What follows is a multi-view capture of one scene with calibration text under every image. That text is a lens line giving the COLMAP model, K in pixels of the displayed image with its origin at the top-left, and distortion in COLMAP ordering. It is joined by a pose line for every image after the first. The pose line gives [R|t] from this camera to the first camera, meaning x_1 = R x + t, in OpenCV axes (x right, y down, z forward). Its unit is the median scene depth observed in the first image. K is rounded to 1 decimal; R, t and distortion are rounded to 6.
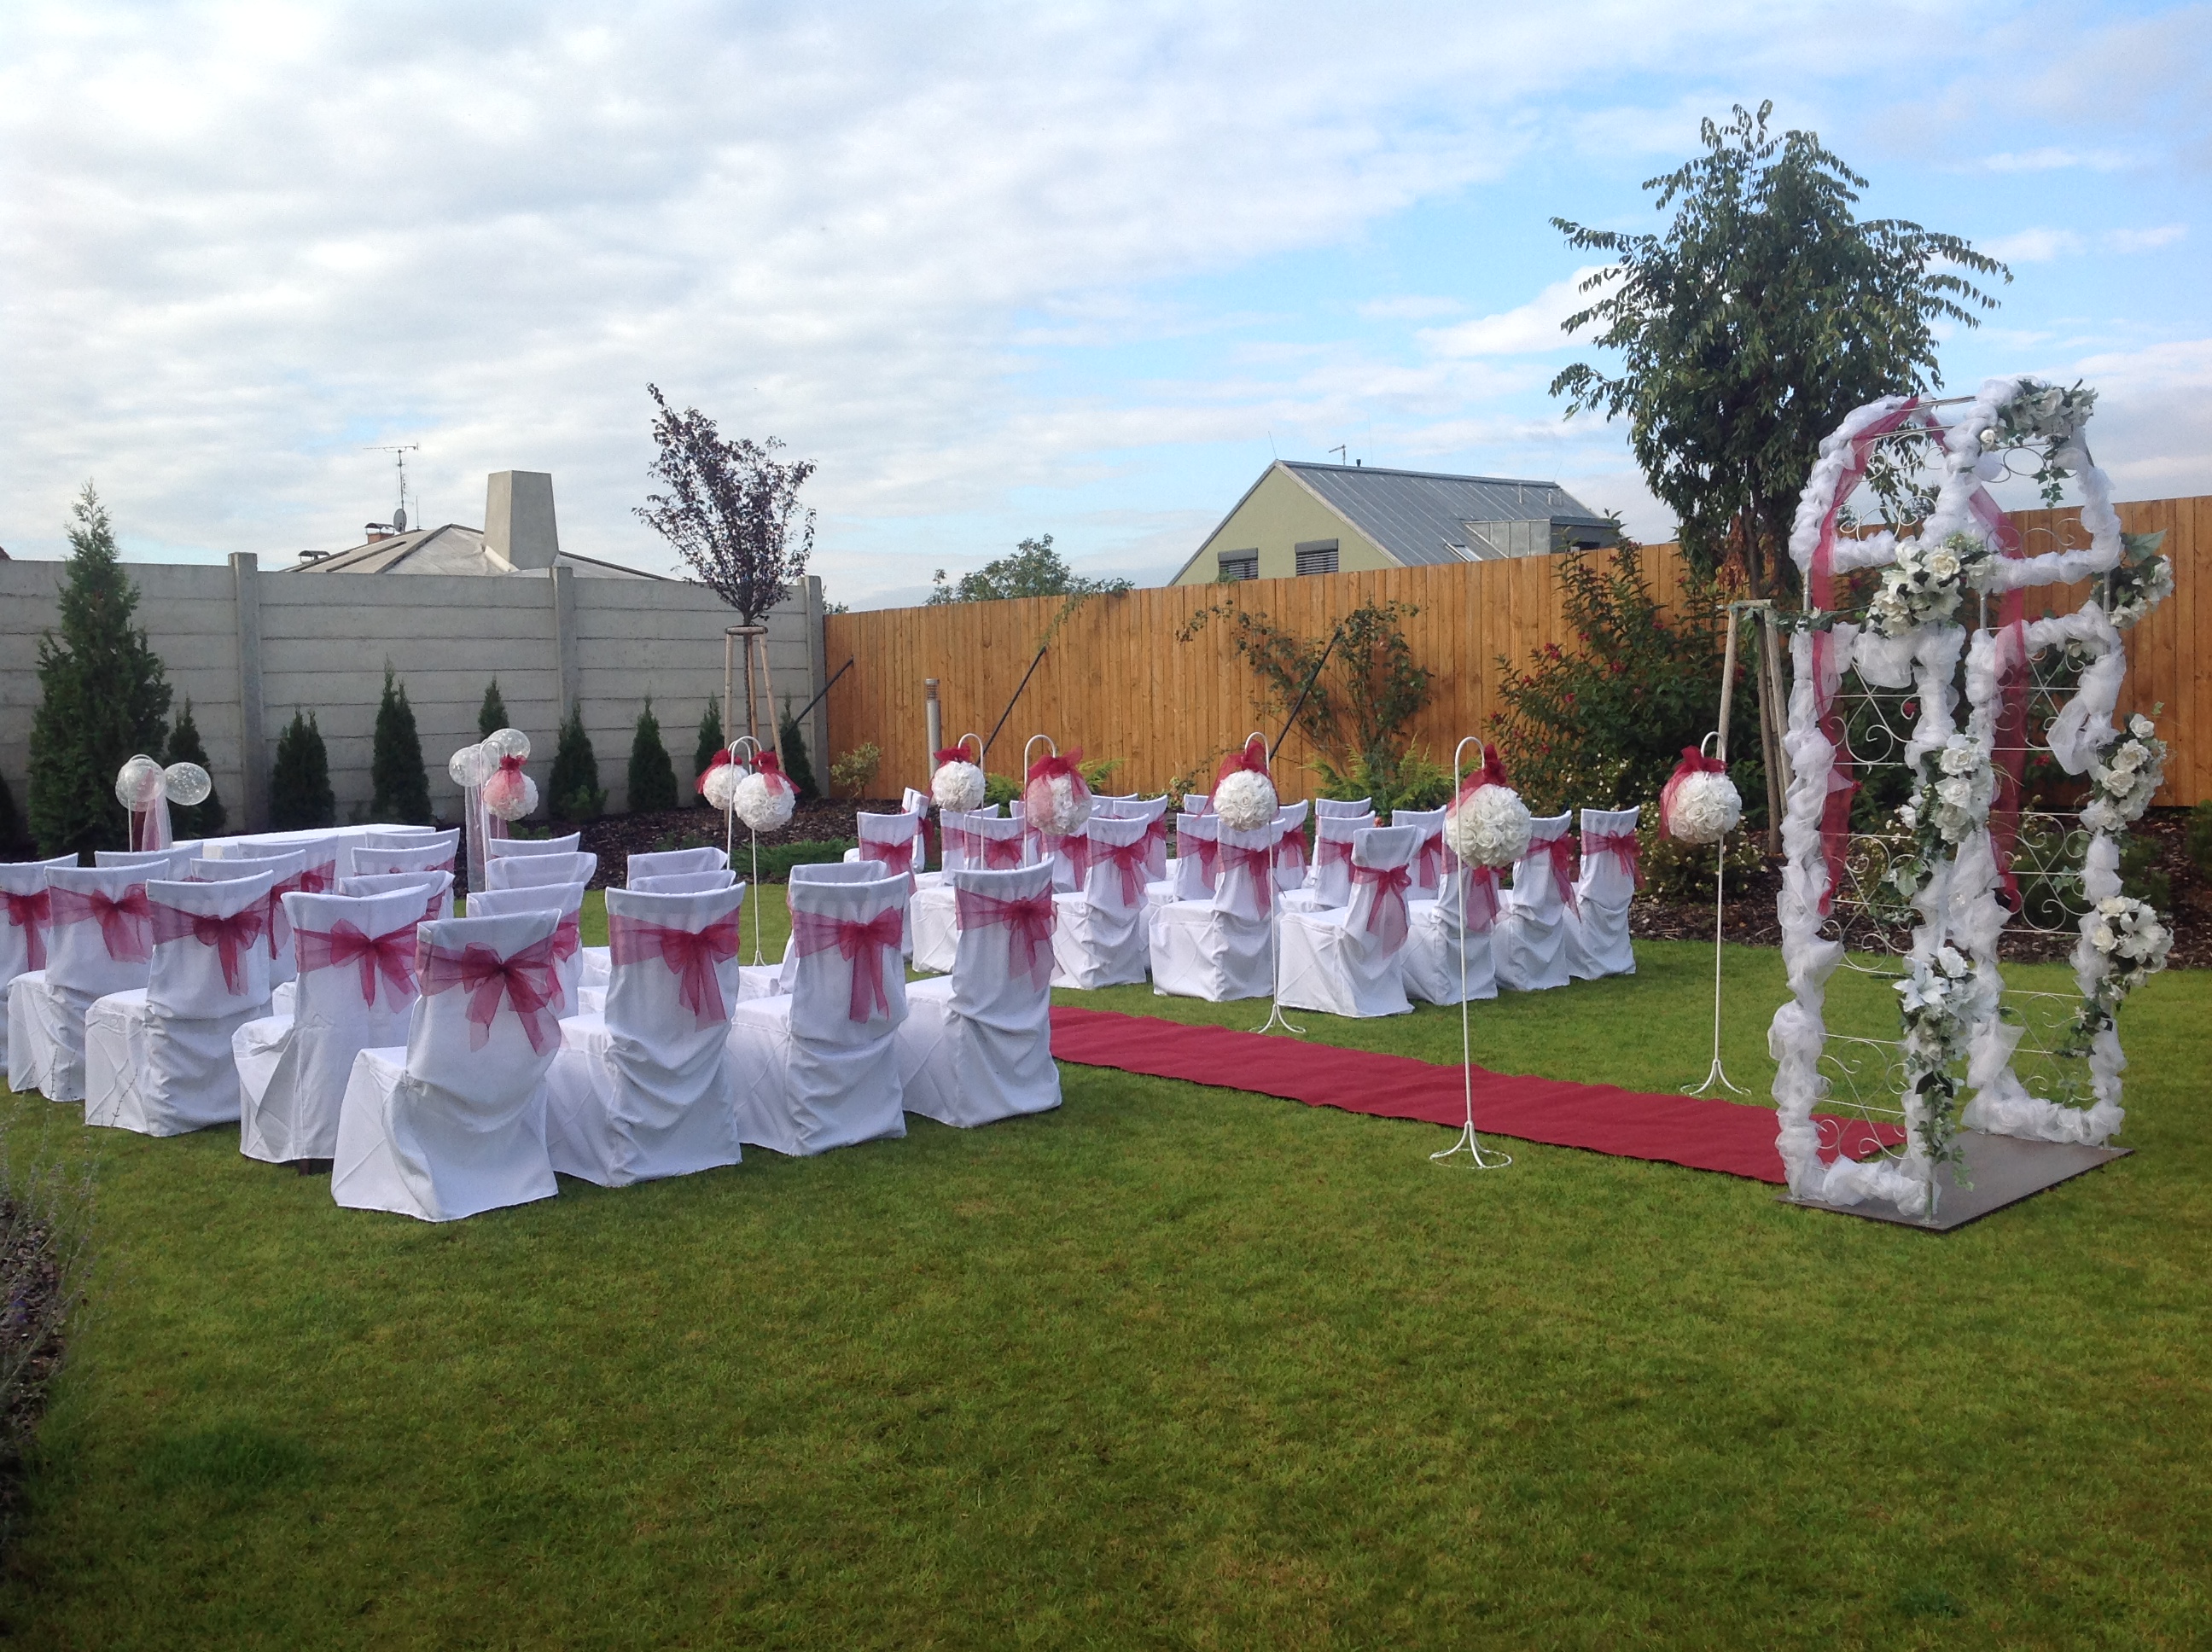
lens RADIAL K [[2240.5, 0, 1106.0], [0, 2240.5, 826.0], [0, 0, 1]] dist [0.216004, -0.626157]
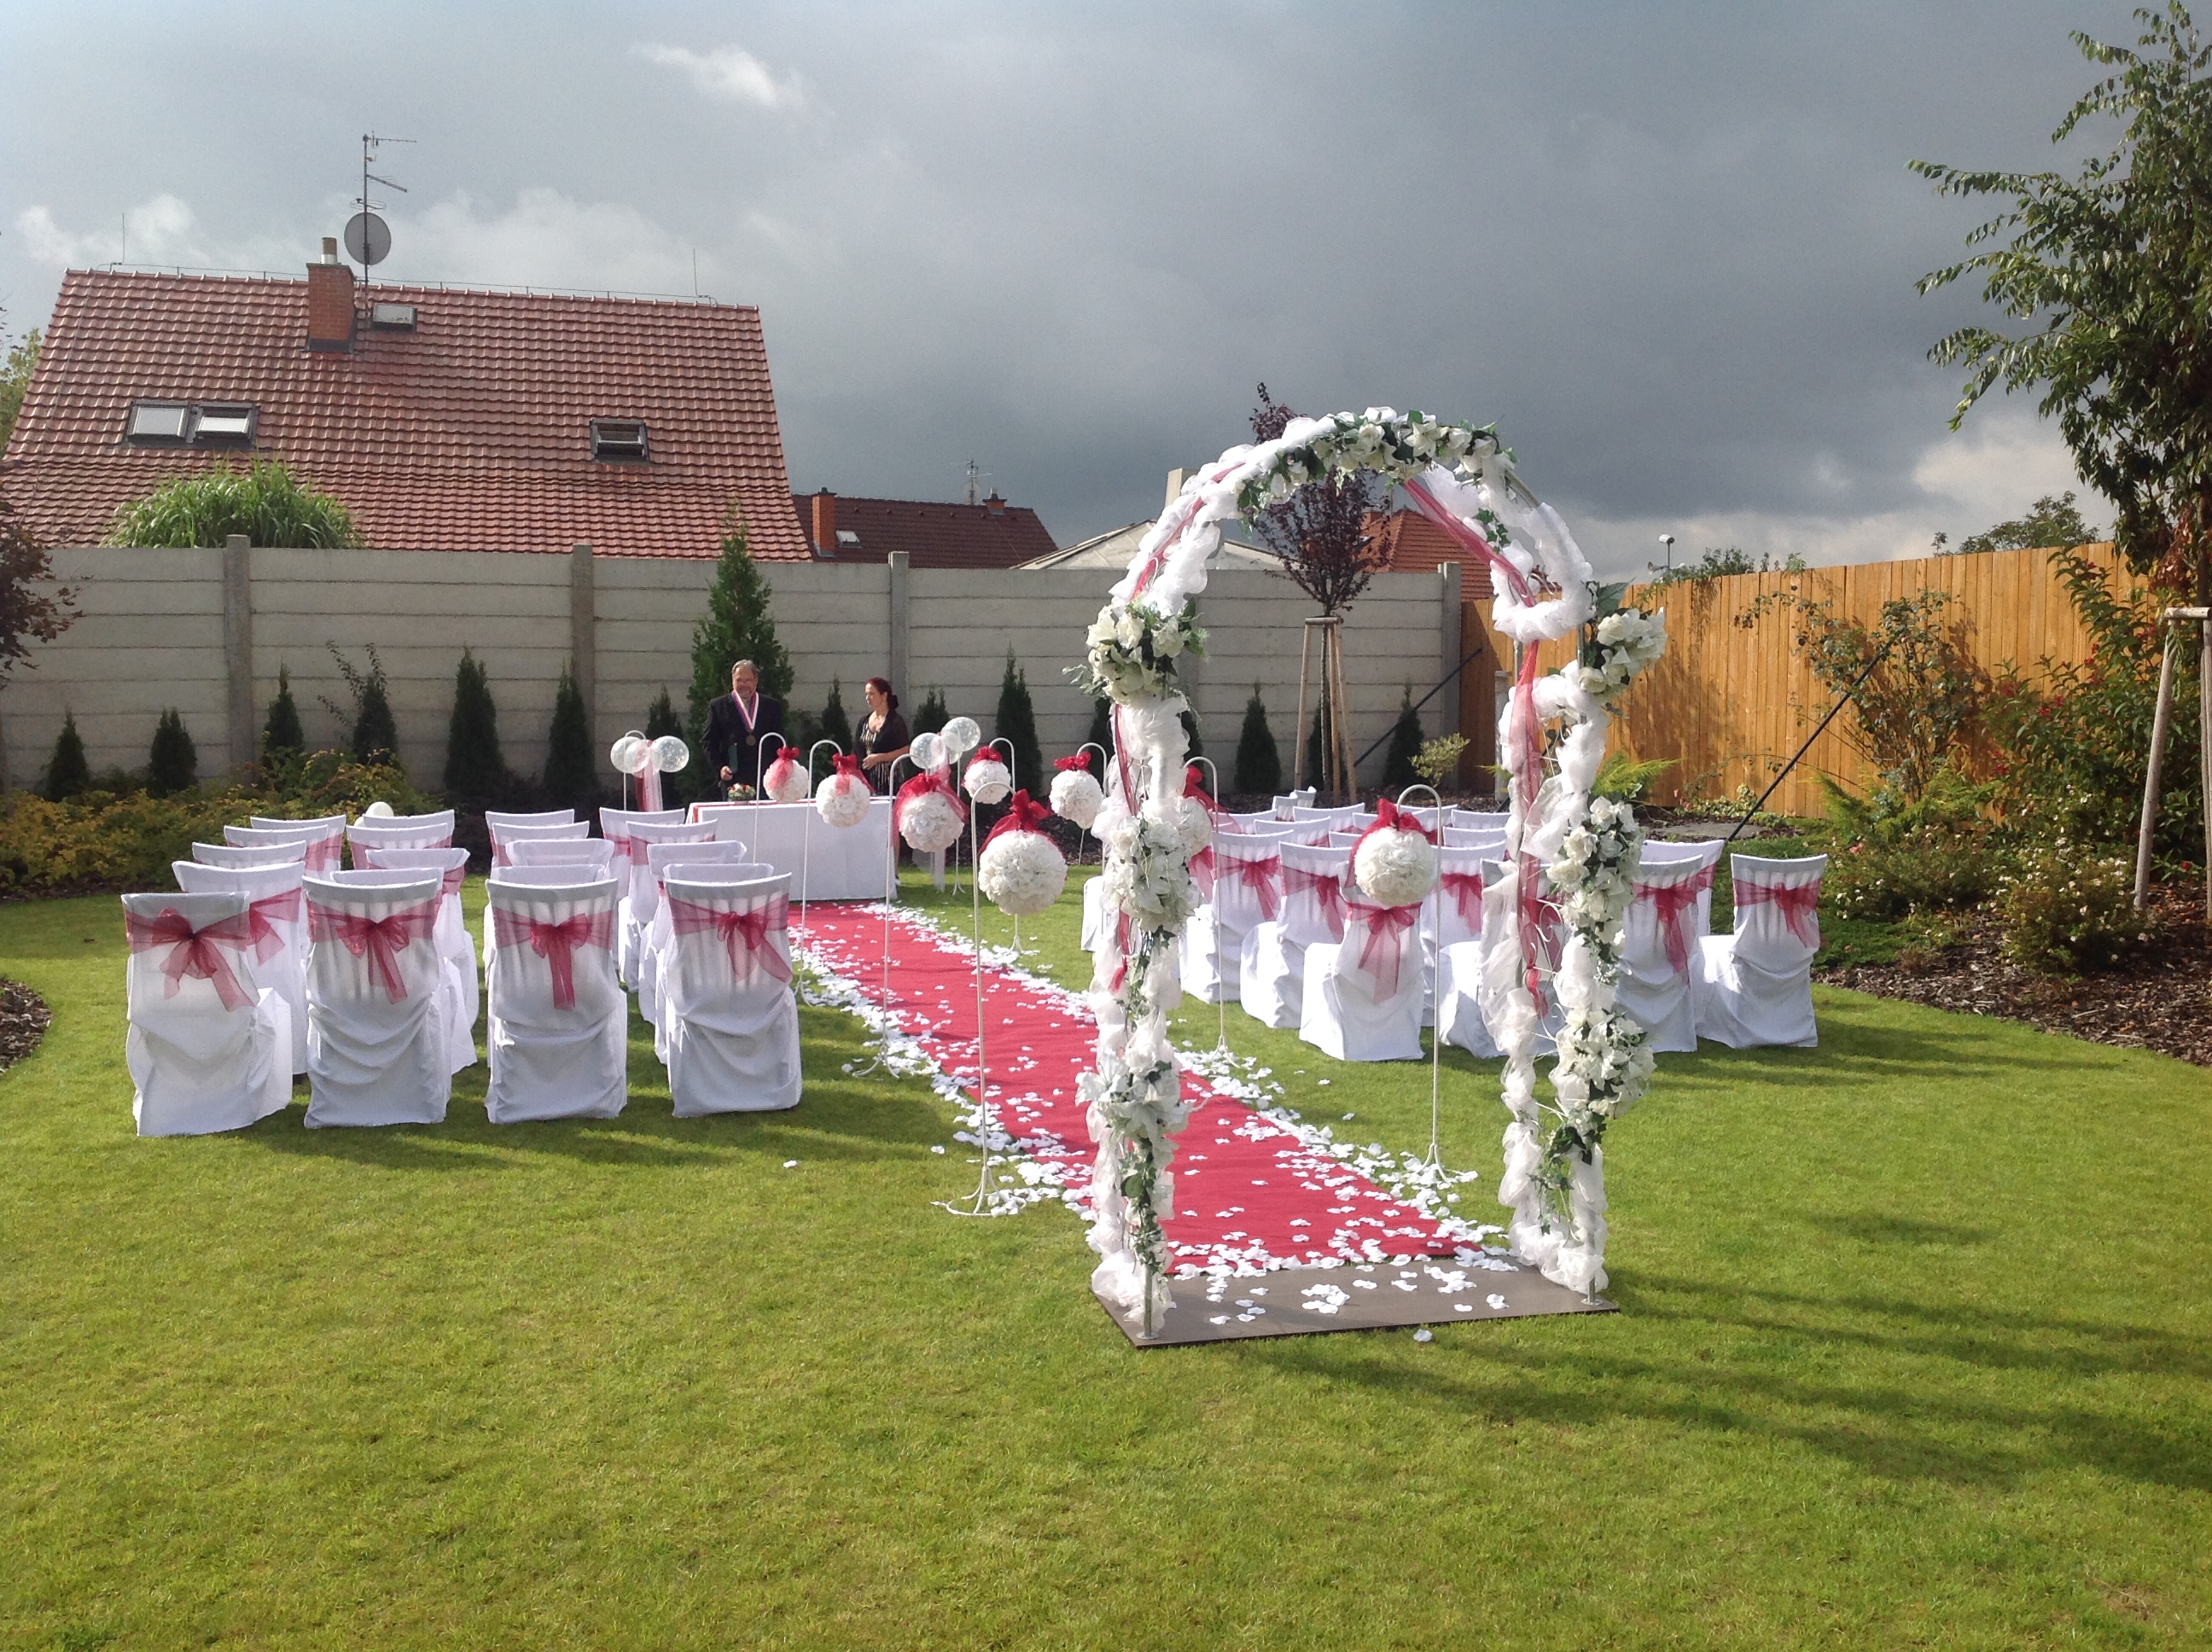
lens RADIAL K [[2255.1, 0, 1106.0], [0, 2255.1, 826.0], [0, 0, 1]] dist [0.144528, -0.300740]
pose [[0.855741, 0.057373, -0.514213, 0.386426], [-0.047540, 0.998348, 0.032275, -0.029856], [0.515216, -0.003173, 0.857055, 0.096625]]
